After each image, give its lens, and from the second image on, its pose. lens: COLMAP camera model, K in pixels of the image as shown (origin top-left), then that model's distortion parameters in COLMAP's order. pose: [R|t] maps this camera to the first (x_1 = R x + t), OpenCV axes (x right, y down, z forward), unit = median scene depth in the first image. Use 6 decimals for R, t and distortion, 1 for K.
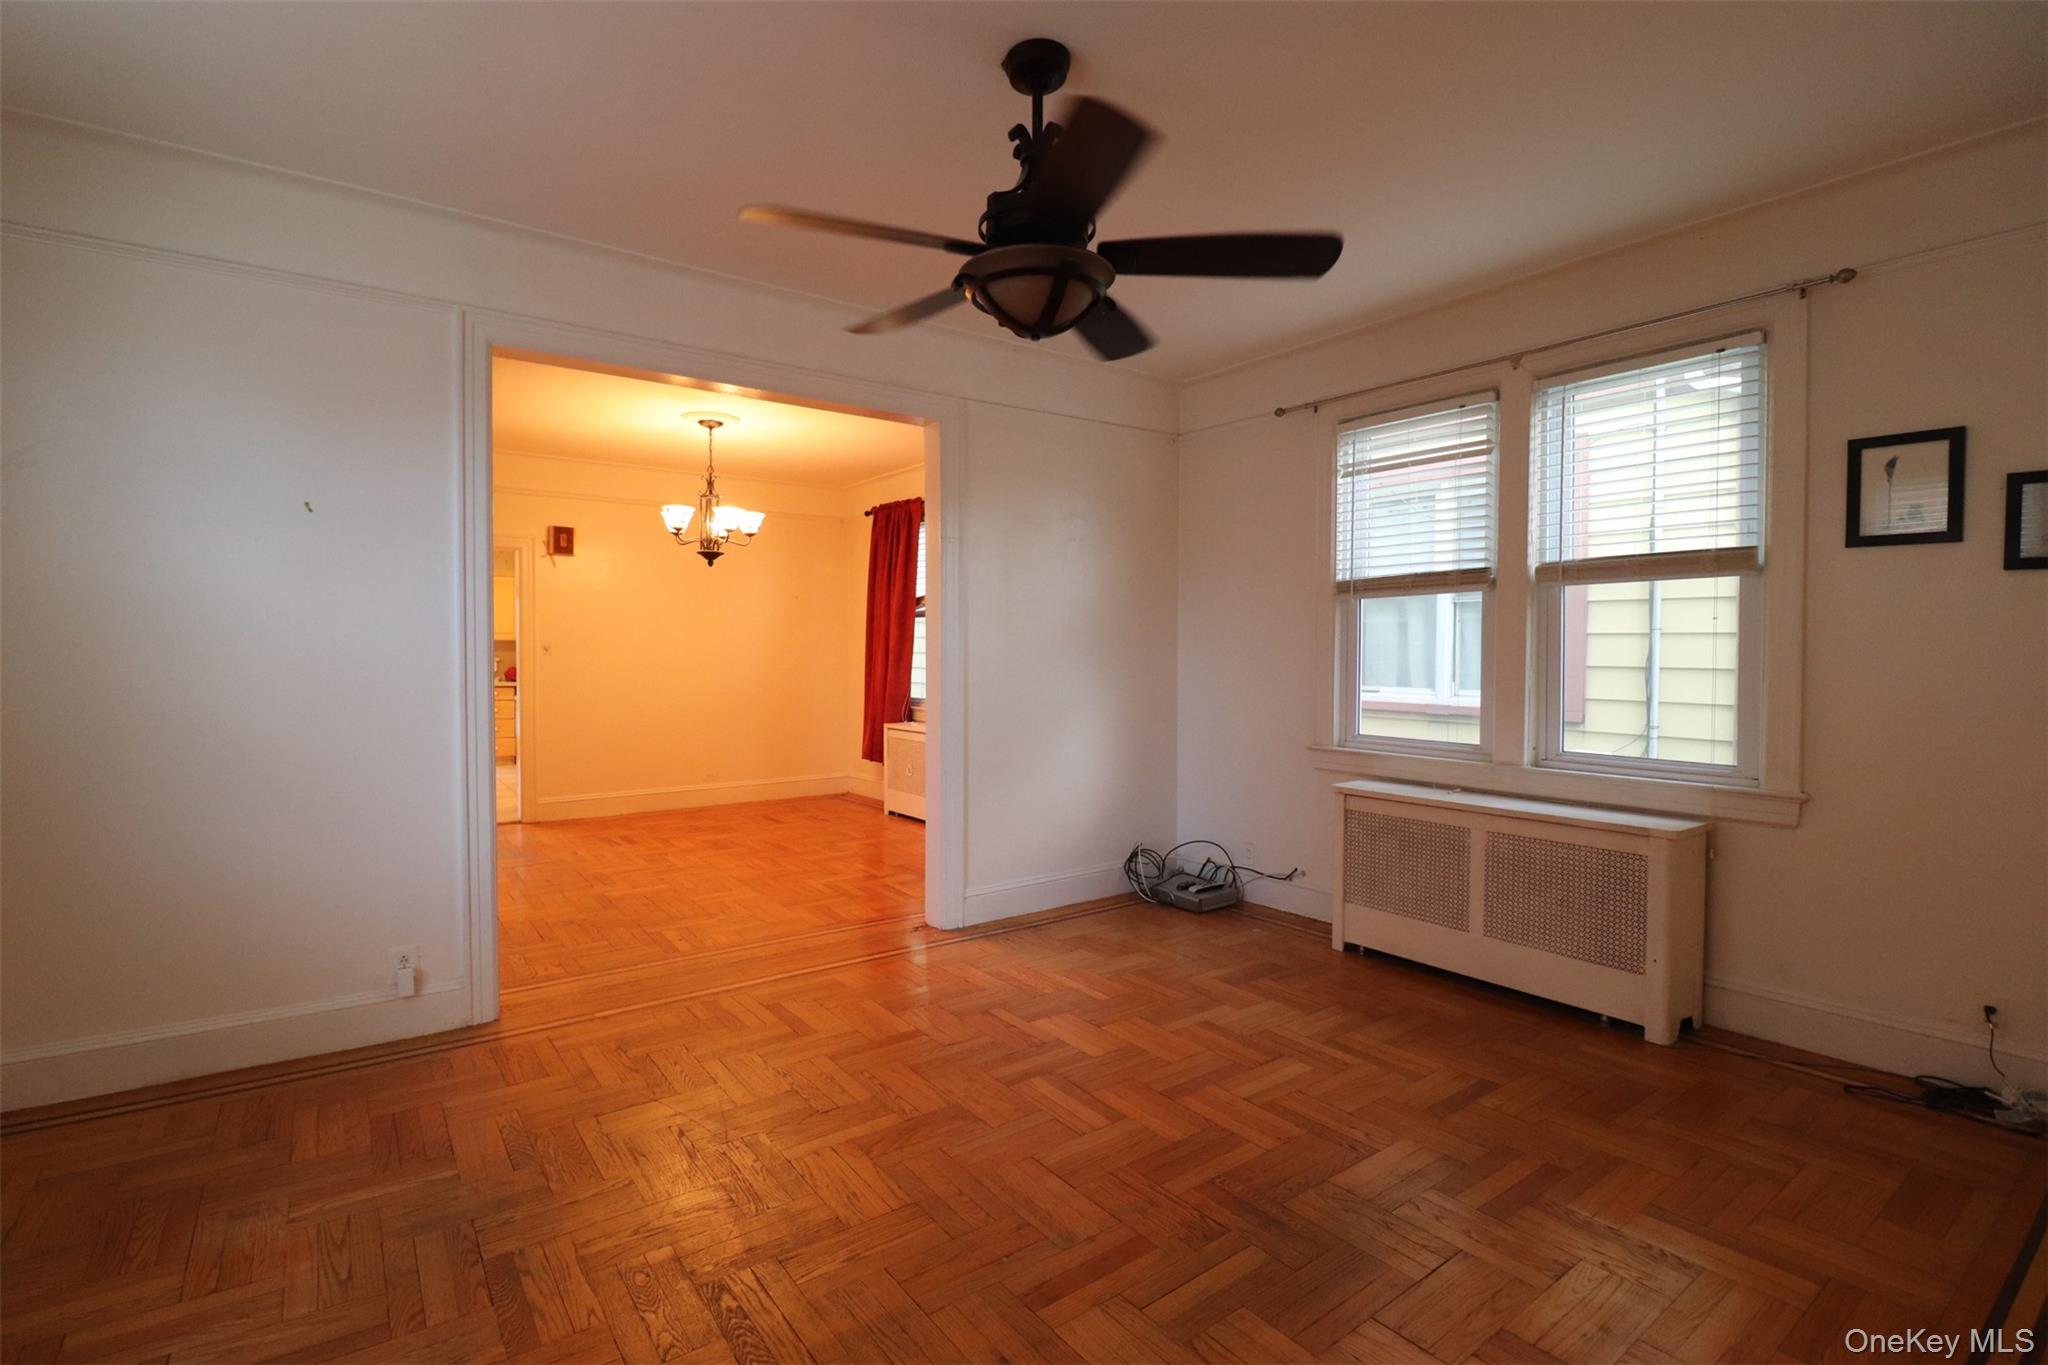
lens RADIAL K [[942.0, 0, 1010.9], [0, 942.0, 662.8], [0, 0, 1]] dist [-0.002494, -0.000755]
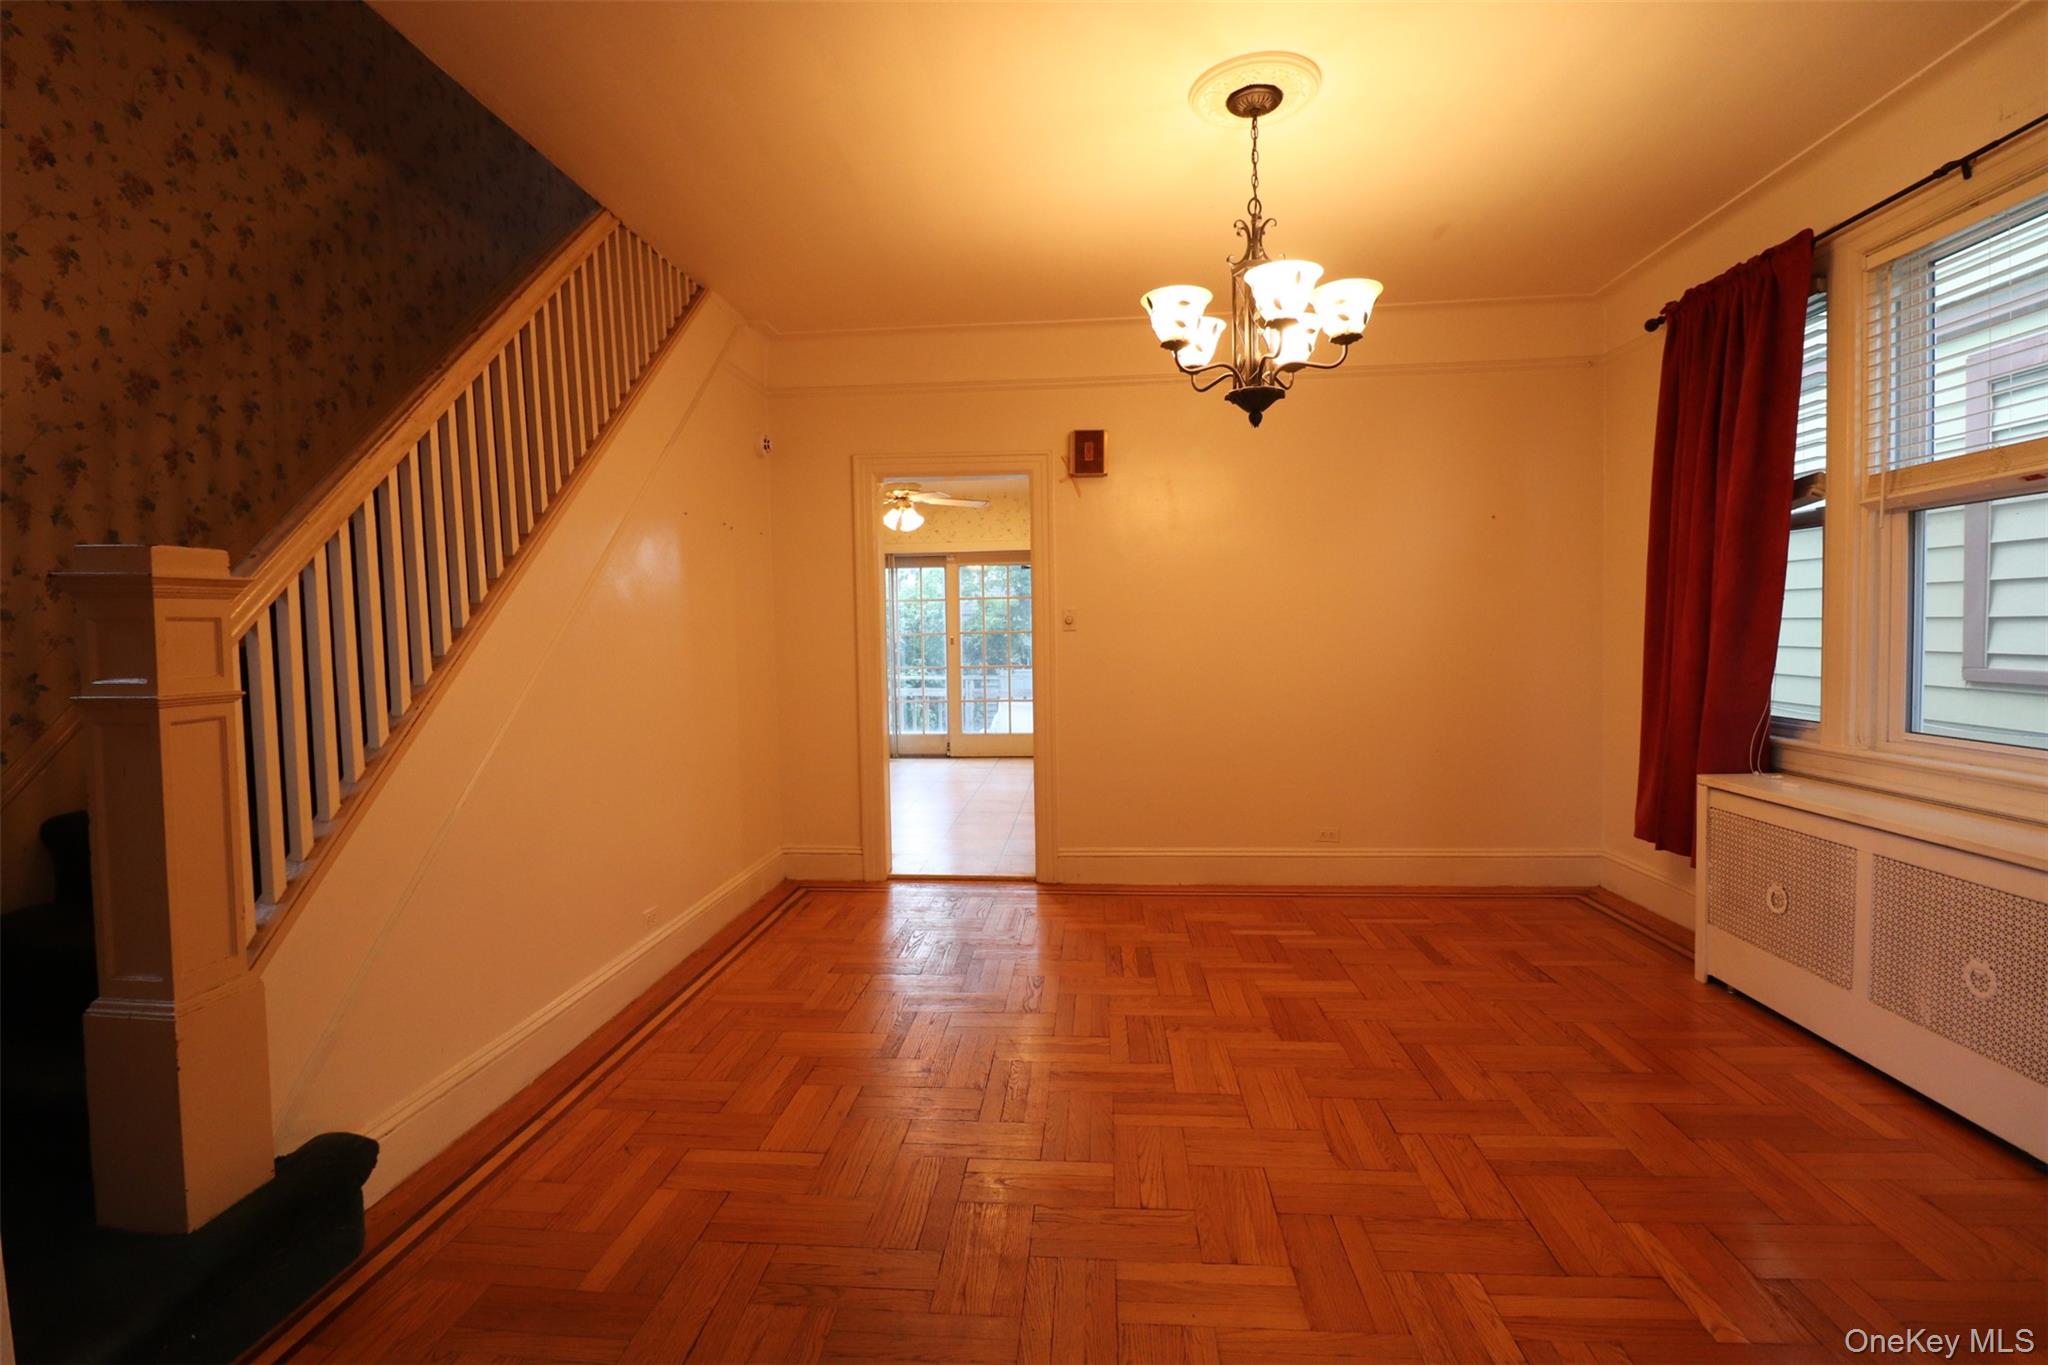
lens RADIAL K [[942.0, 0, 1010.9], [0, 942.0, 662.8], [0, 0, 1]] dist [-0.002494, -0.000755]
pose [[0.749229, 0.005702, -0.662287, -0.150737], [0.006934, 0.999841, 0.016452, 0.004556], [0.662275, -0.016919, 0.749070, 0.813807]]
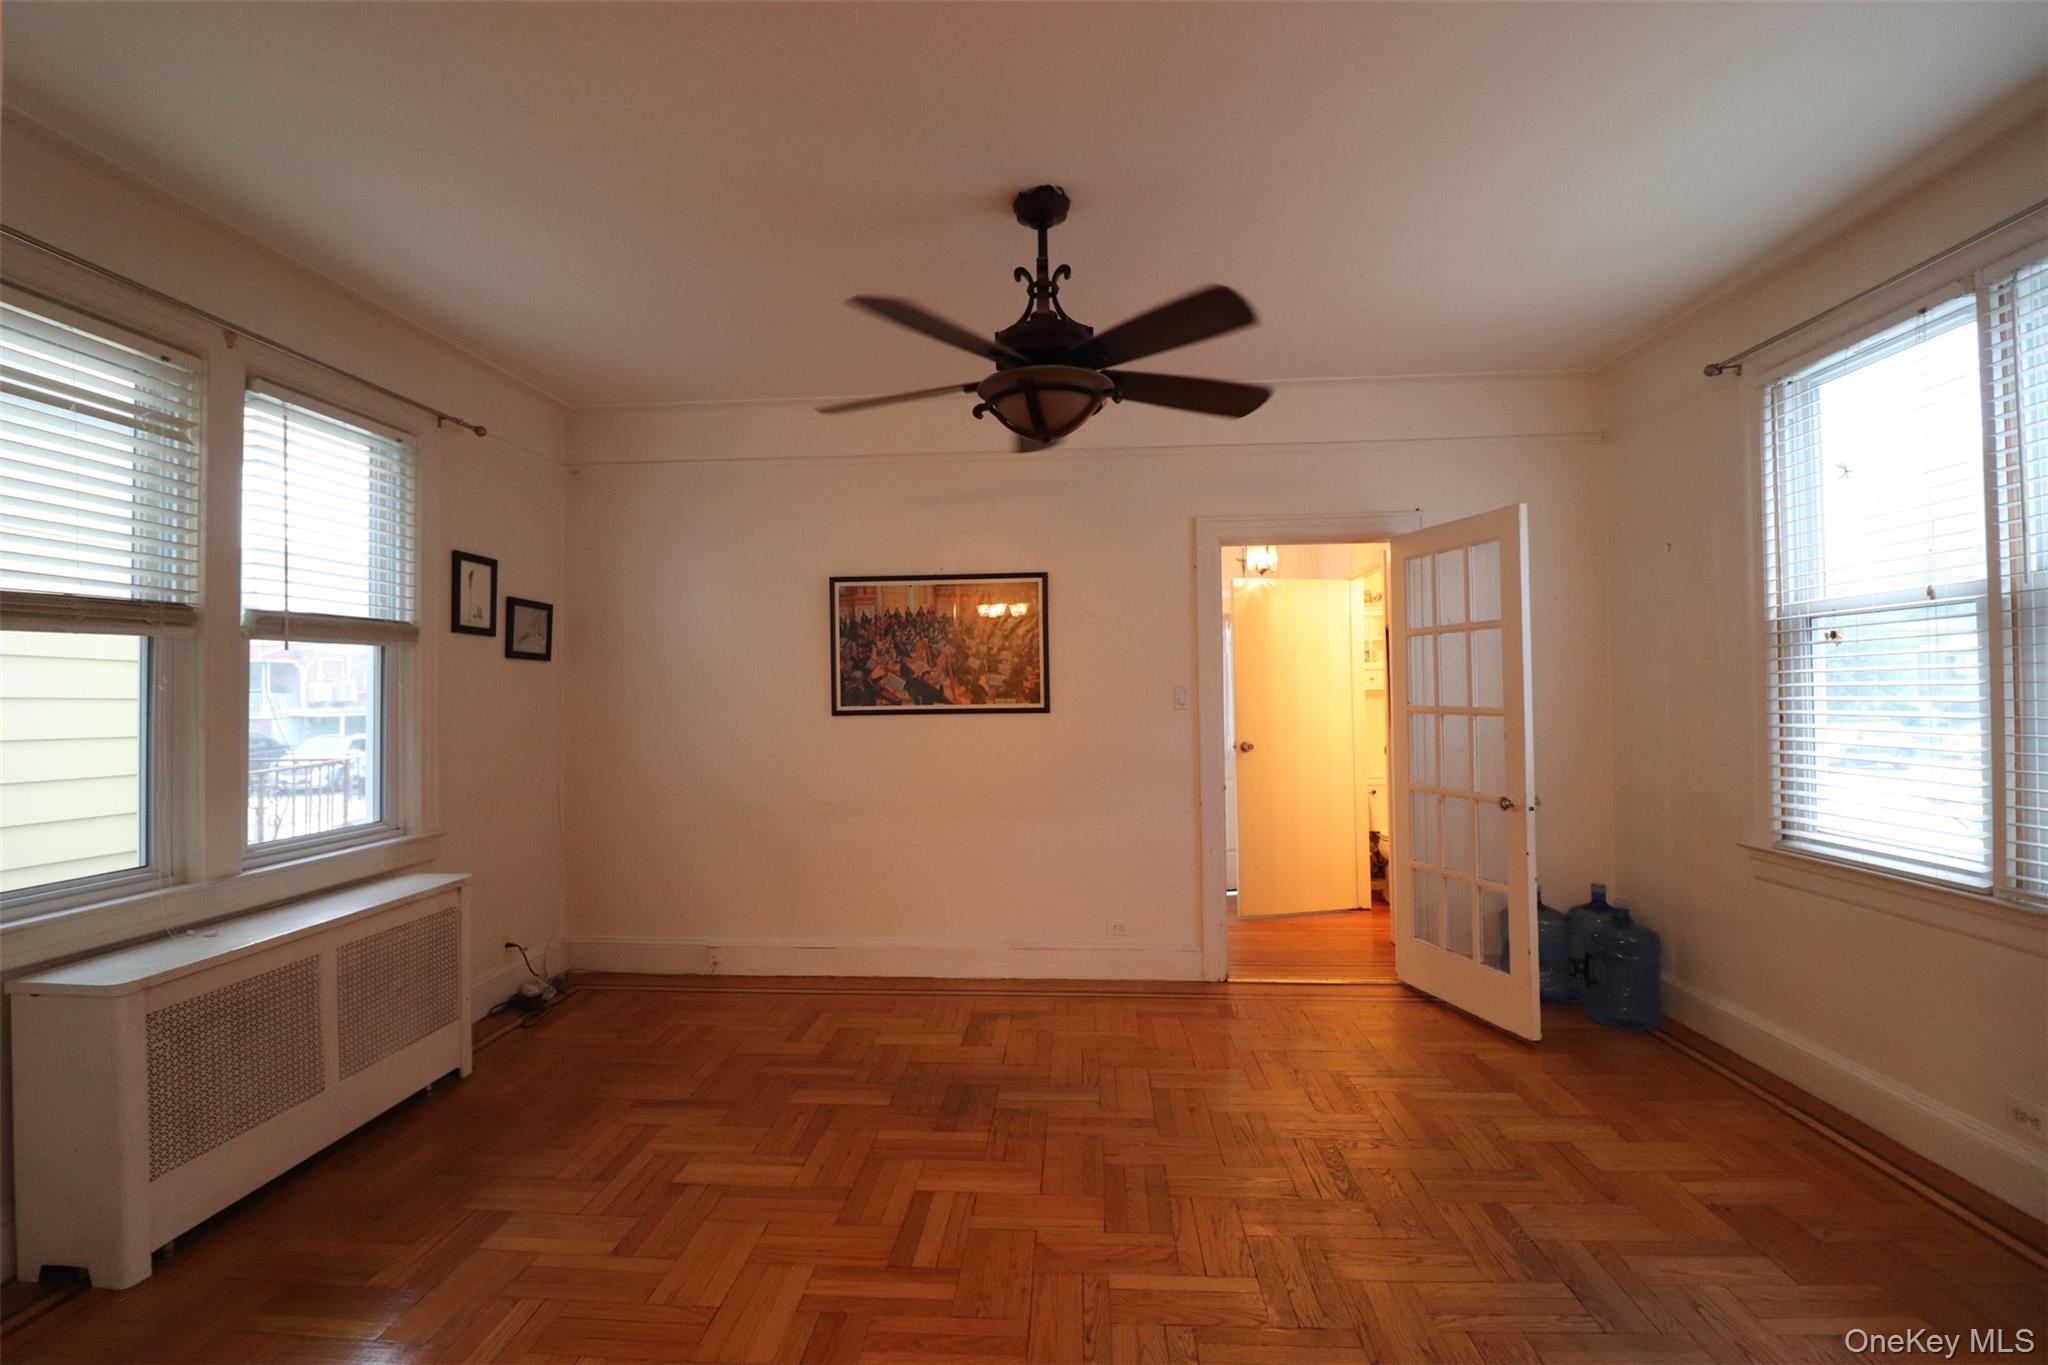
lens RADIAL K [[958.4, 0, 1004.2], [0, 958.4, 670.7], [0, 0, 1]] dist [-0.004271, -0.000861]
pose [[-0.758196, 0.023076, 0.651618, -0.377396], [0.022286, 0.999707, -0.009471, -0.028497], [-0.651646, 0.007341, -0.758488, 1.050971]]
